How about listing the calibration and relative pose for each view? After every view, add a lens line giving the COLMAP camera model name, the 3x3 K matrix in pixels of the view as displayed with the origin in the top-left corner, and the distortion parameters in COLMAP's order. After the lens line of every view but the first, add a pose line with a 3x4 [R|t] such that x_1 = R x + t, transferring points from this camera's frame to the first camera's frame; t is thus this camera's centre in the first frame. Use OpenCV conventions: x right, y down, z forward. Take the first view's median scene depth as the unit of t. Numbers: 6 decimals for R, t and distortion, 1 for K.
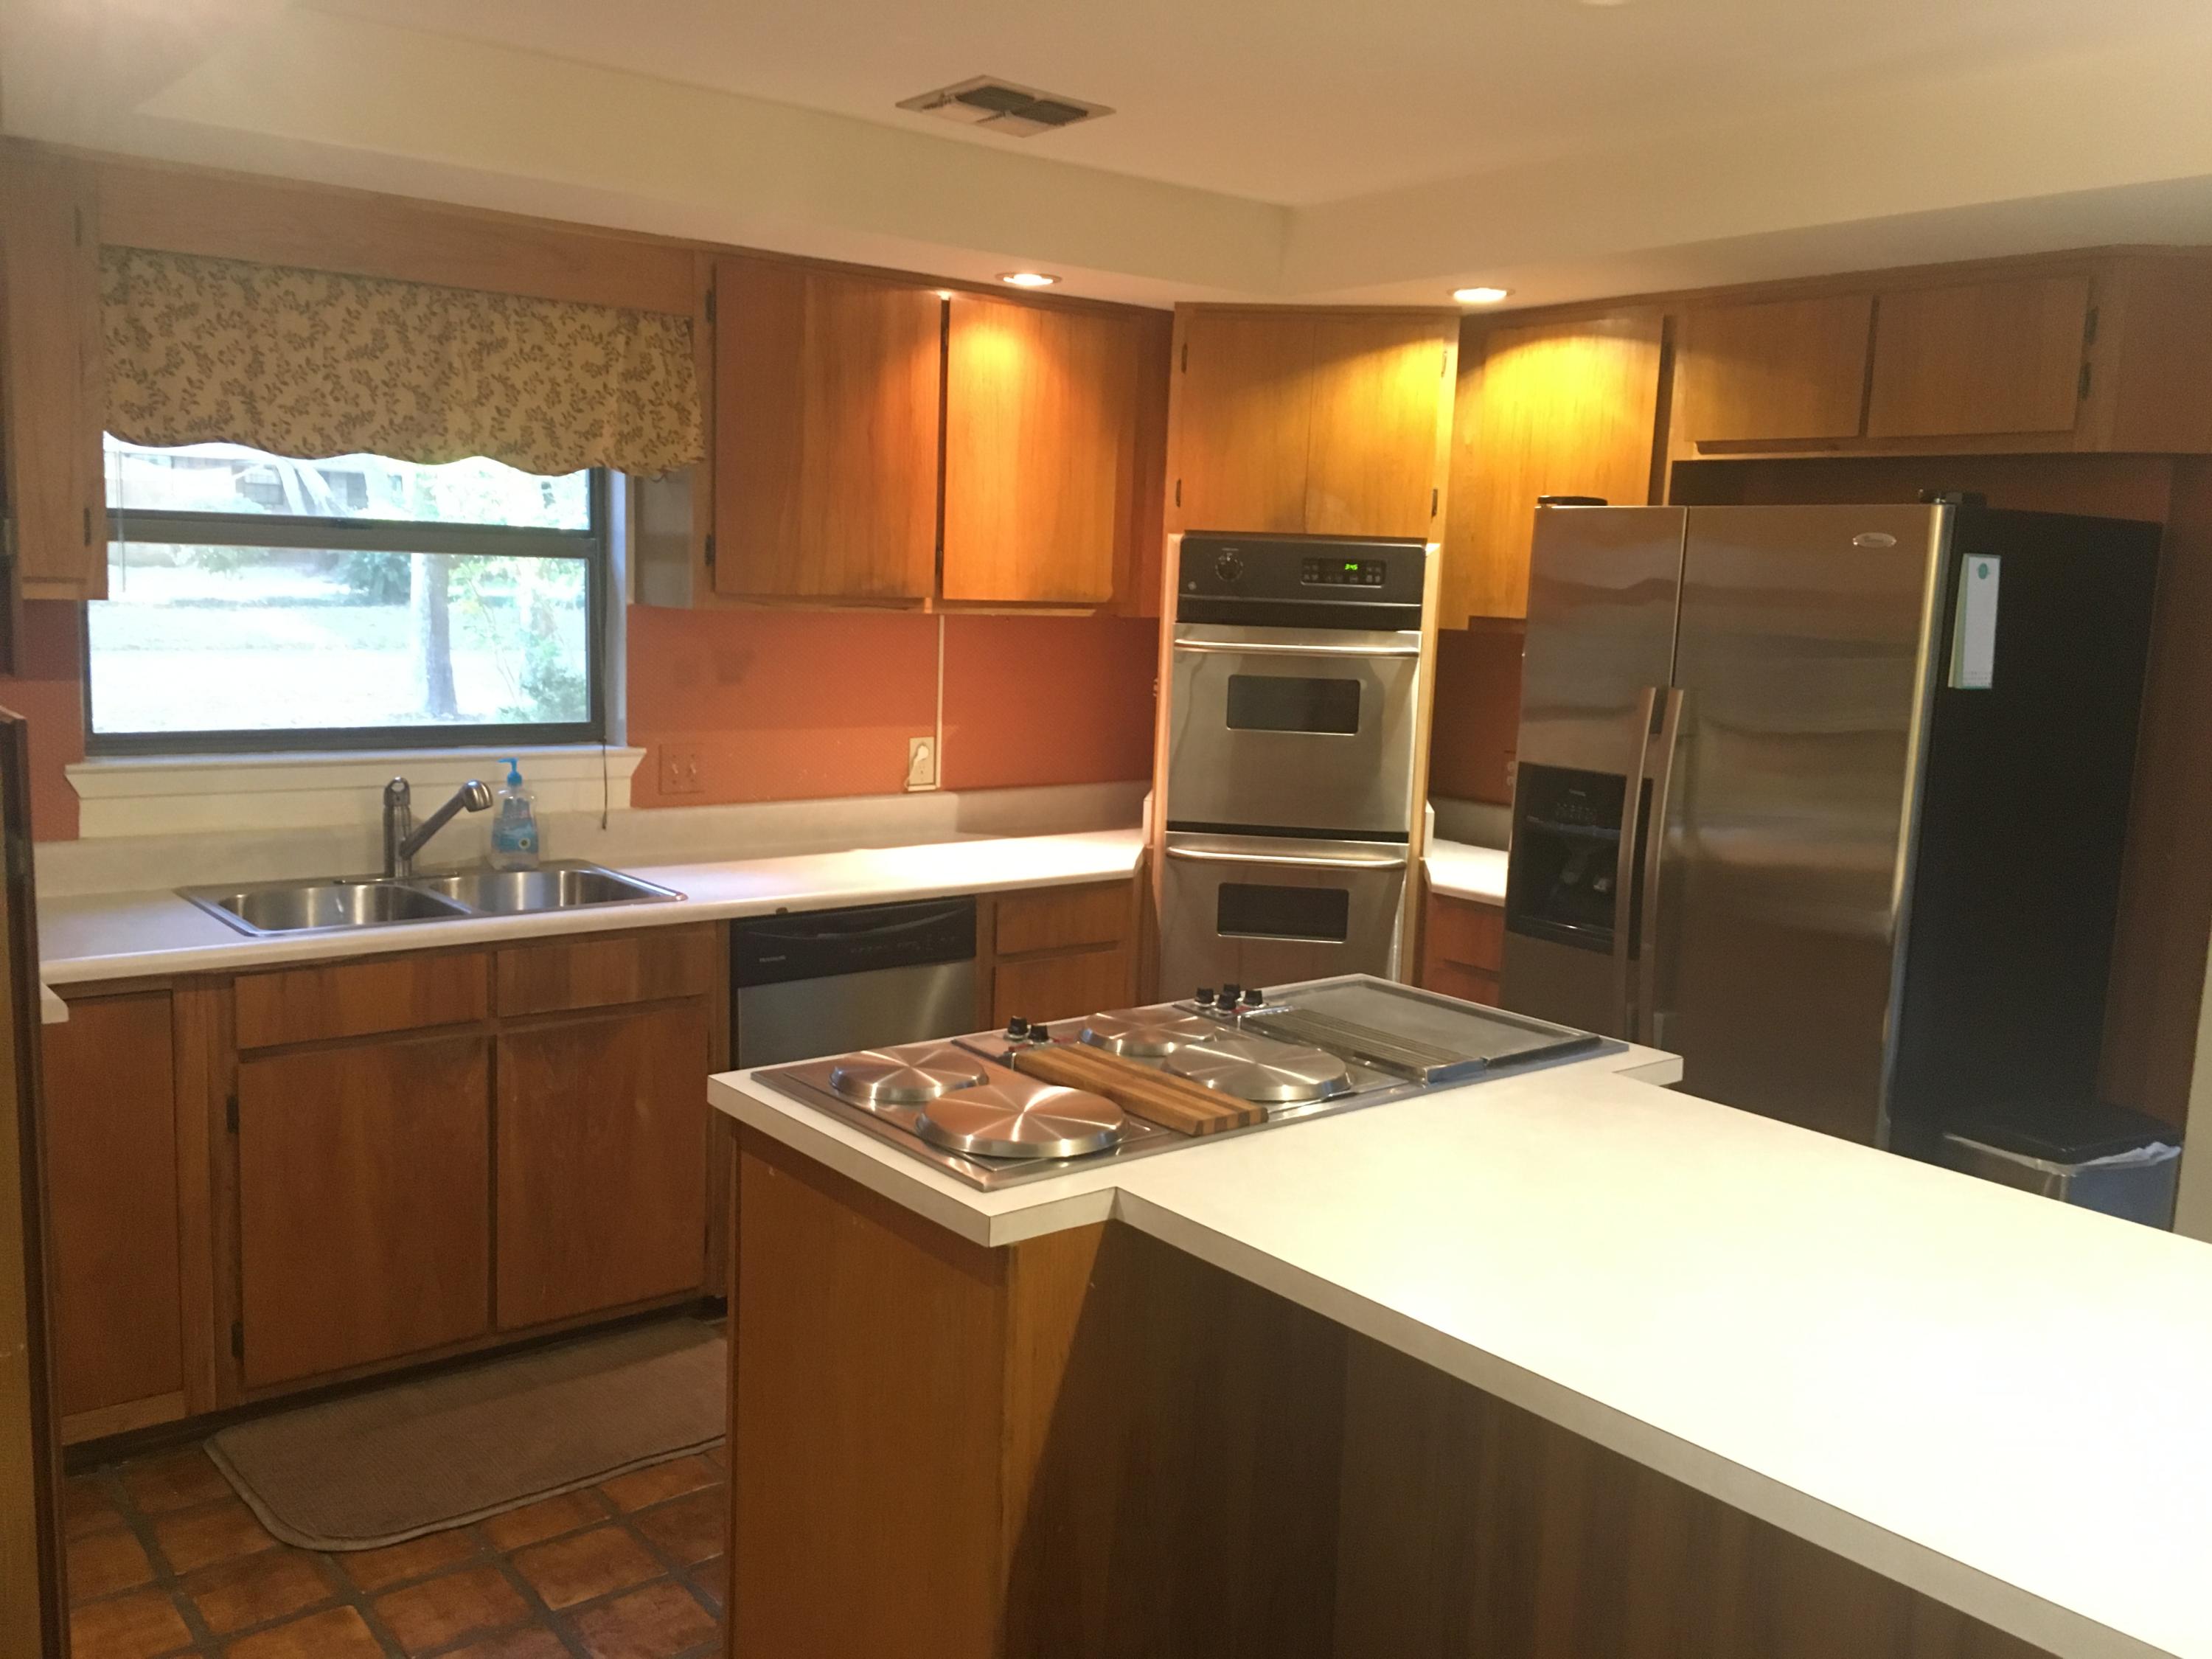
lens RADIAL K [[1865.4, 0, 1106.0], [0, 1865.4, 829.5], [0, 0, 1]] dist [-0.001194, -0.015765]
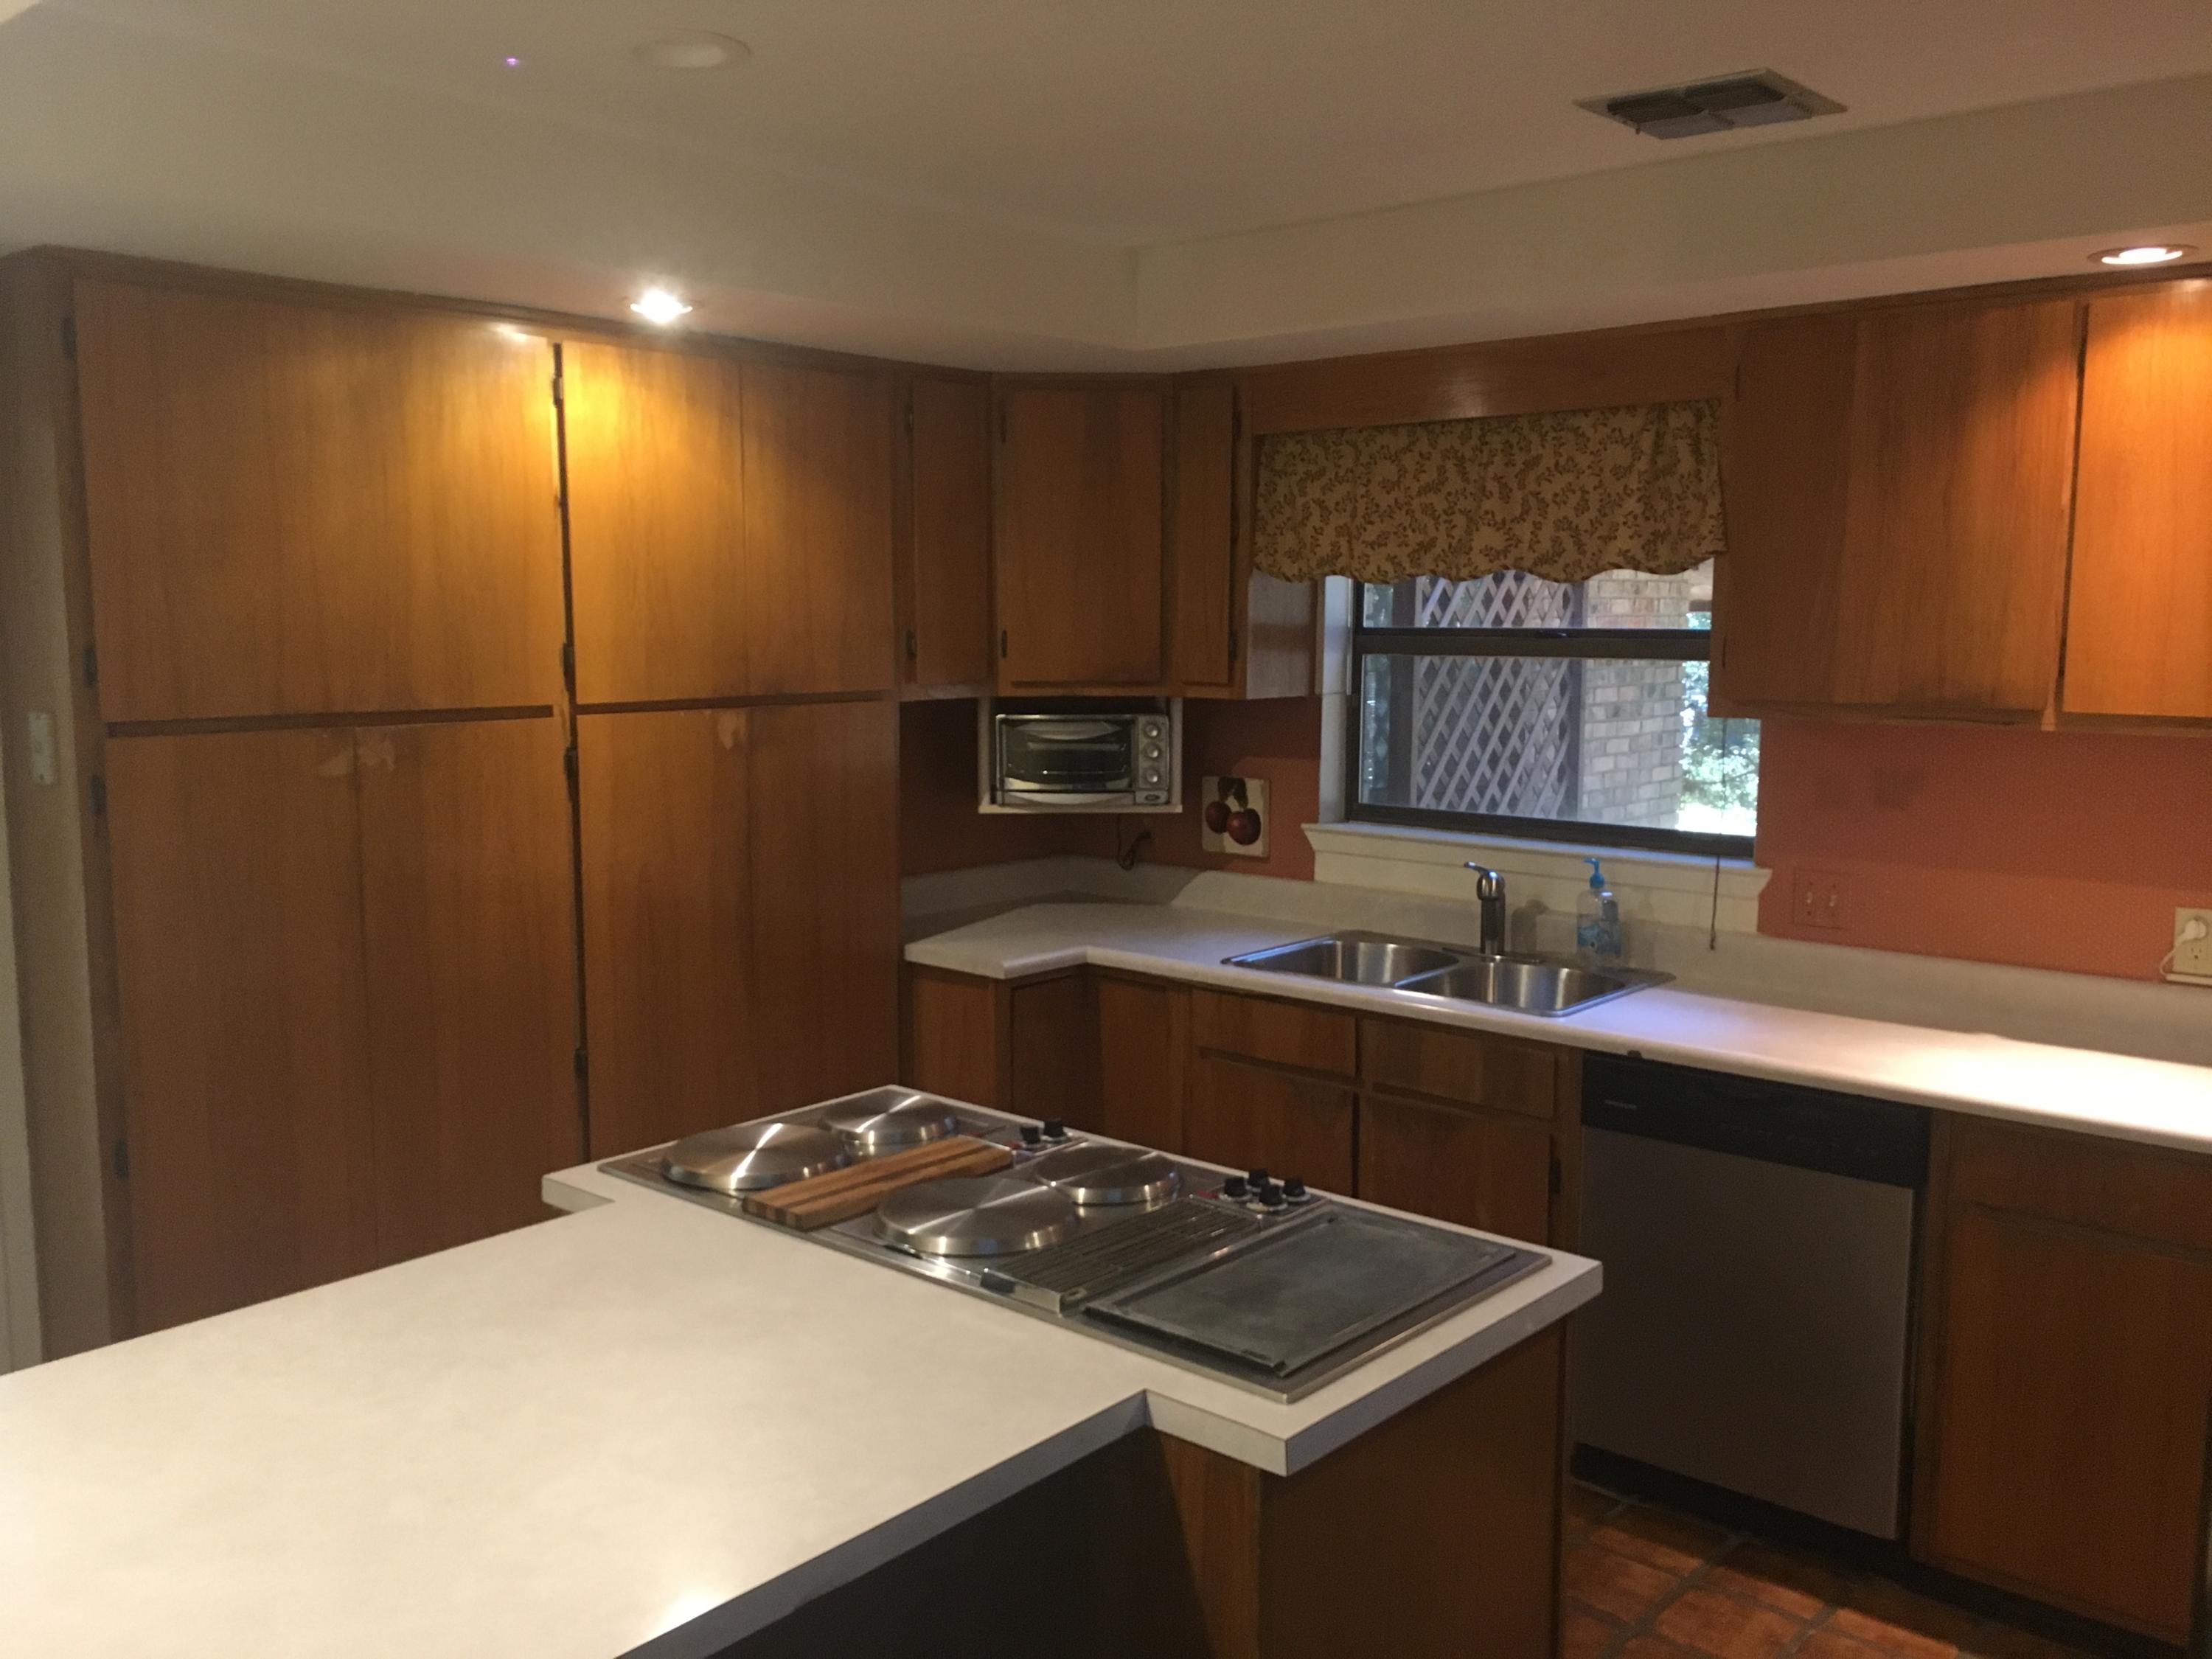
lens RADIAL K [[1664.7, 0, 1106.0], [0, 1664.7, 829.5], [0, 0, 1]] dist [0.080997, -0.098171]
pose [[0.226275, 0.076629, -0.971045, 0.551615], [-0.144362, 0.988530, 0.044369, -0.061295], [0.963307, 0.130142, 0.234742, 0.565321]]
